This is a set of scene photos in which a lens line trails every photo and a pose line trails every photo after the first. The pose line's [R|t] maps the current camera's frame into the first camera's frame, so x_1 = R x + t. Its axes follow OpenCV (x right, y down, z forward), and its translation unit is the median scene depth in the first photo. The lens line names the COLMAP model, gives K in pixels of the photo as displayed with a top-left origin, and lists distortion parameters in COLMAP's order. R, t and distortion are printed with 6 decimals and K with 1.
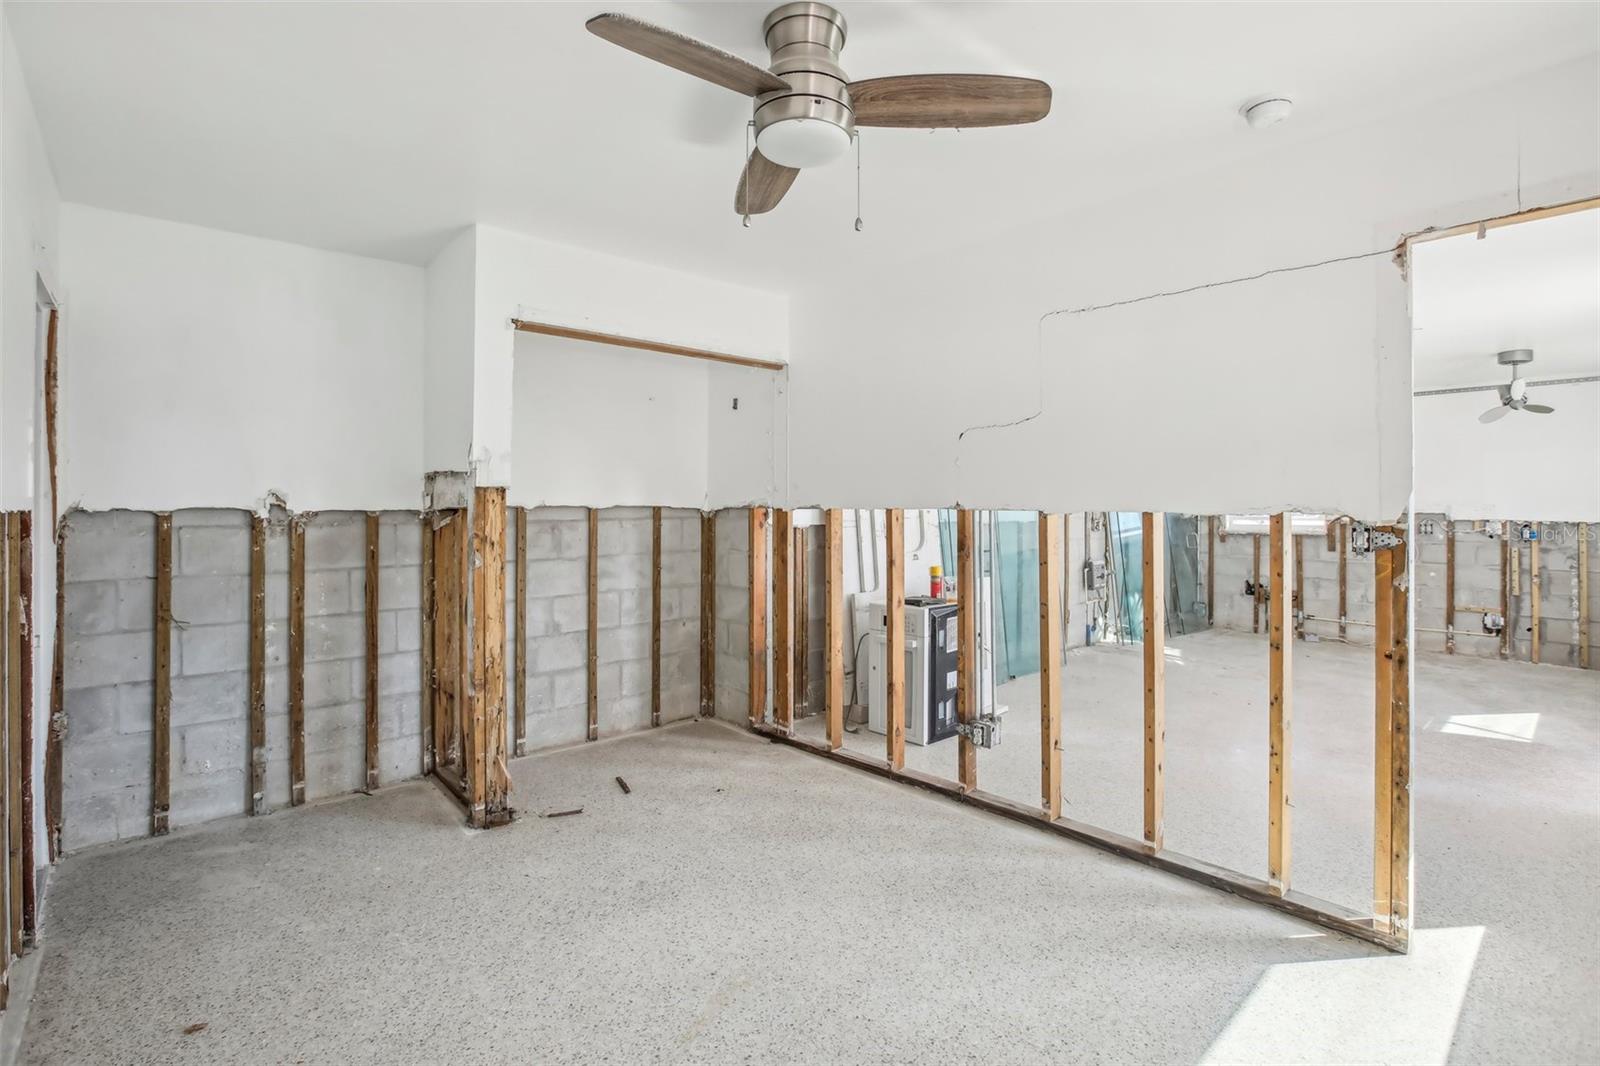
lens RADIAL K [[741.2, 0, 812.9], [0, 741.2, 514.0], [0, 0, 1]] dist [-0.040104, 0.016476]
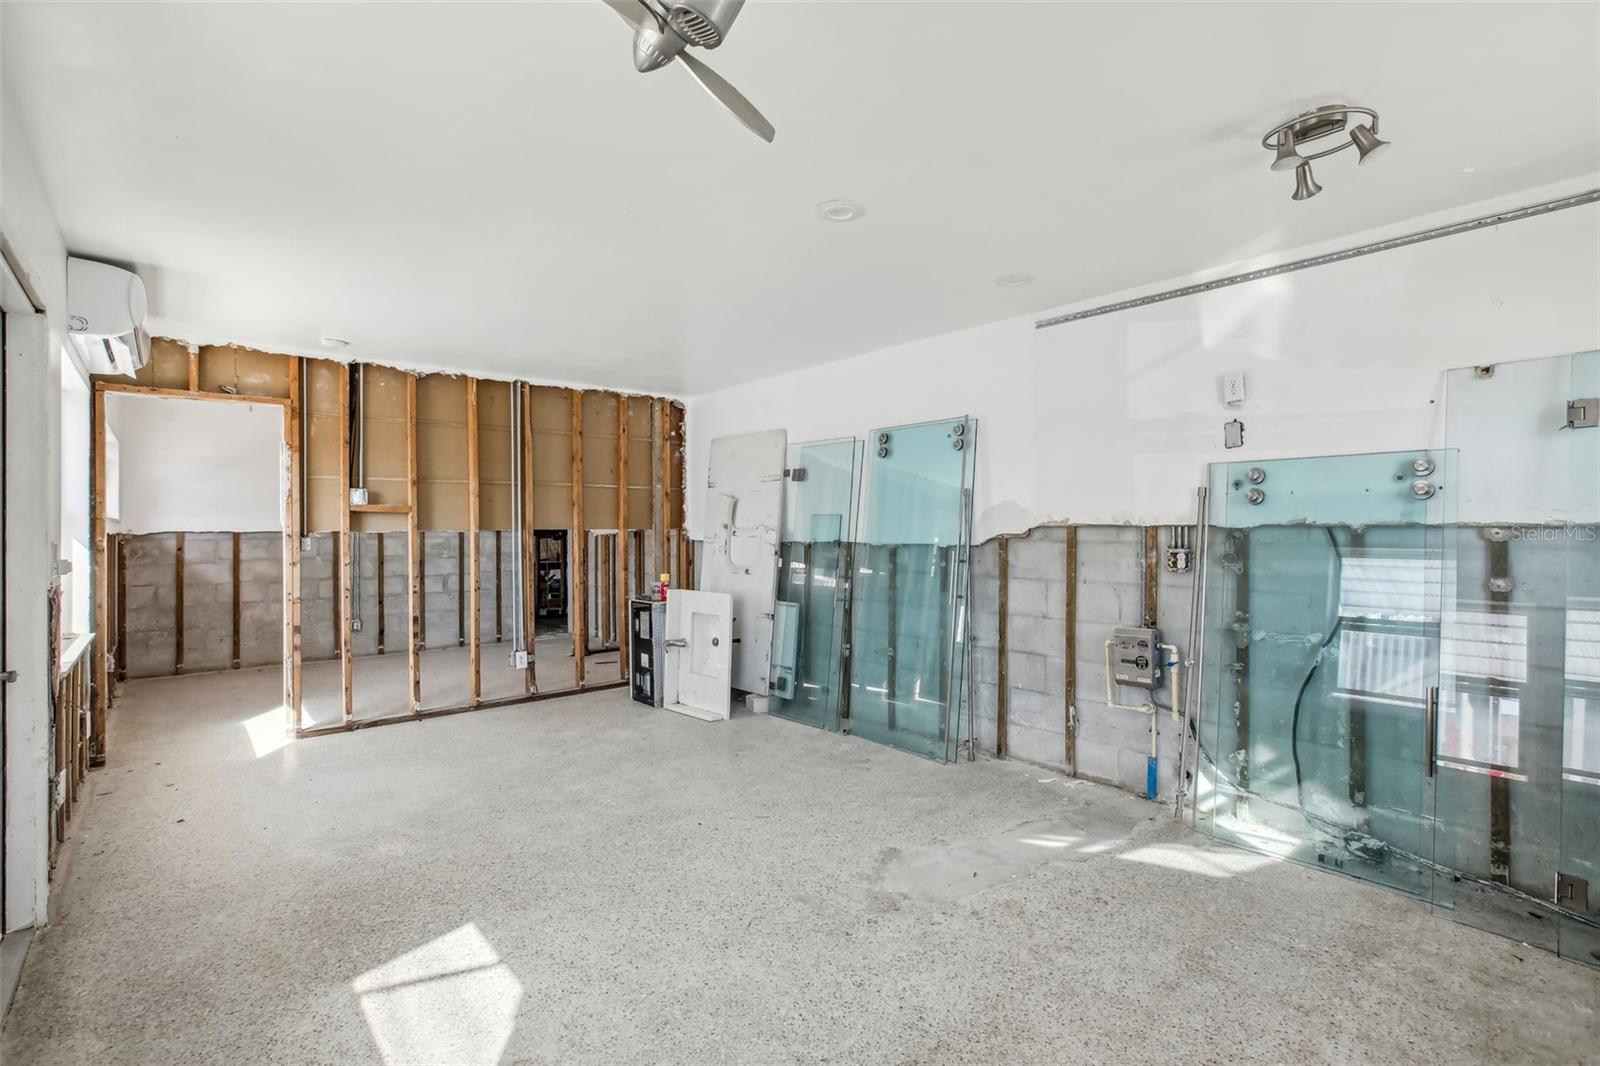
lens RADIAL K [[741.2, 0, 793.5], [0, 741.2, 530.5], [0, 0, 1]] dist [-0.040104, 0.016476]
pose [[-0.027751, 0.002285, -0.999612, 0.974022], [-0.002280, 0.999995, 0.002349, -0.005812], [0.999612, 0.002344, -0.027746, 0.849912]]
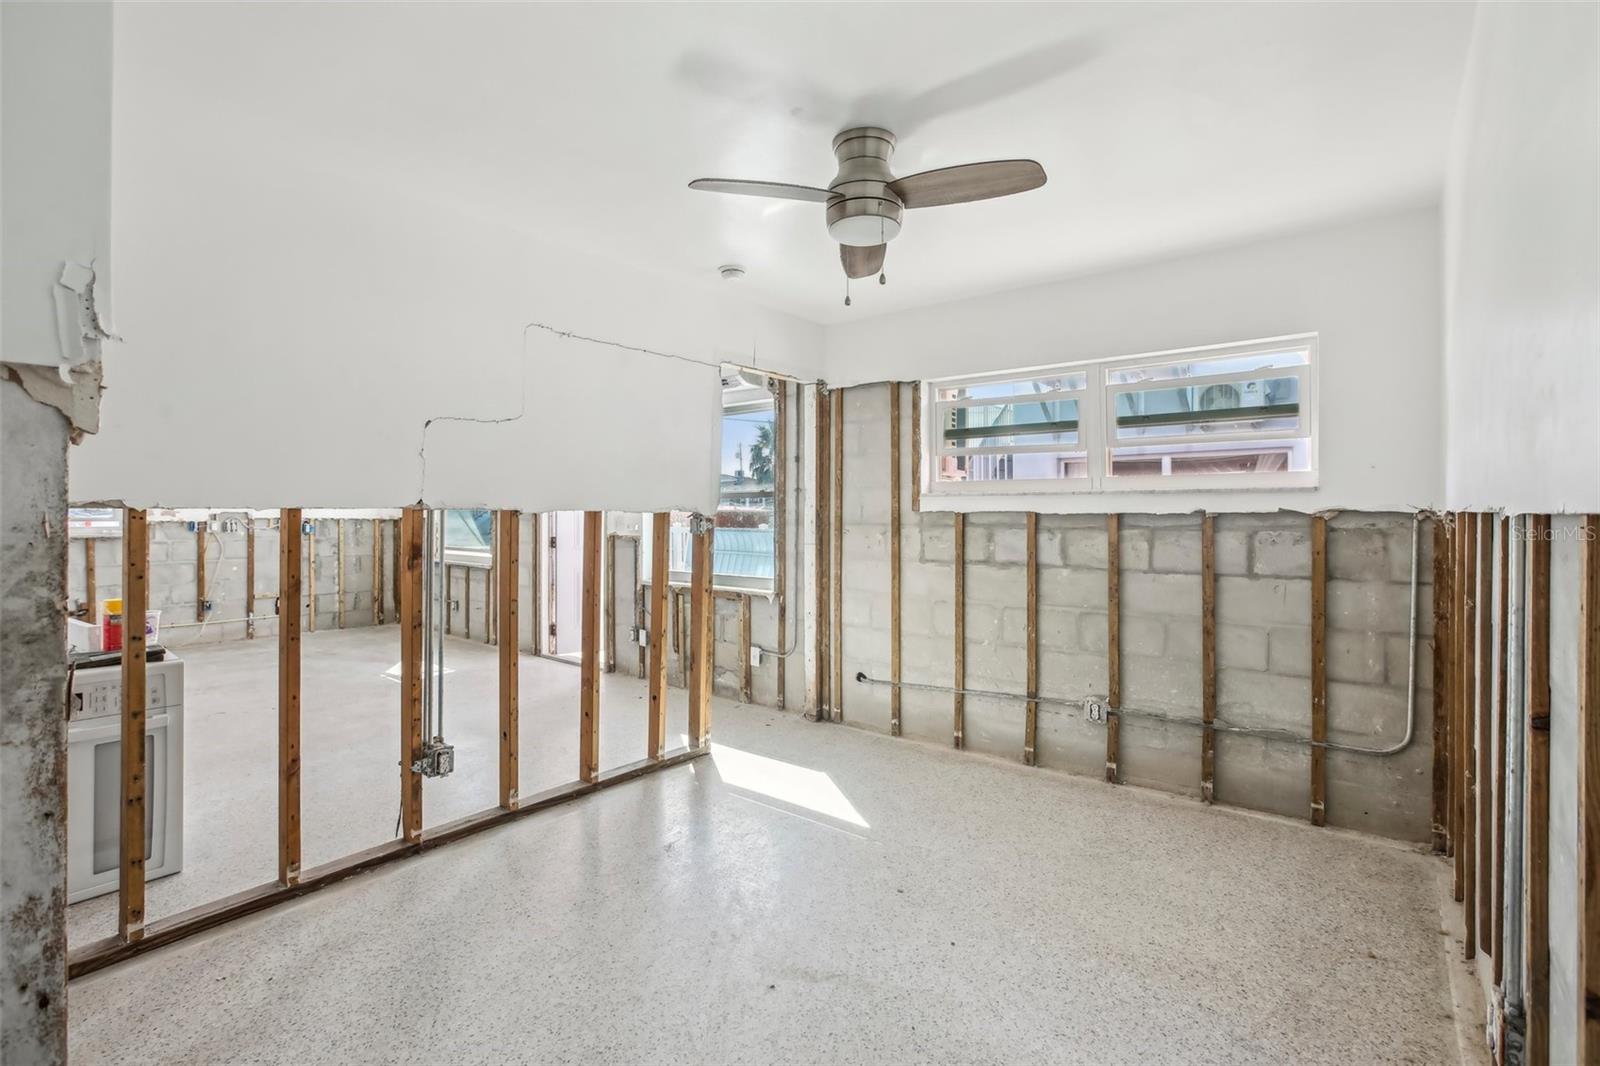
lens RADIAL K [[741.2, 0, 779.5], [0, 741.2, 503.2], [0, 0, 1]] dist [-0.040104, 0.016476]
pose [[-0.125783, 0.006619, 0.992036, -0.348185], [0.008774, 0.999946, -0.005559, -0.001830], [-0.992019, 0.008005, -0.125835, 0.349284]]
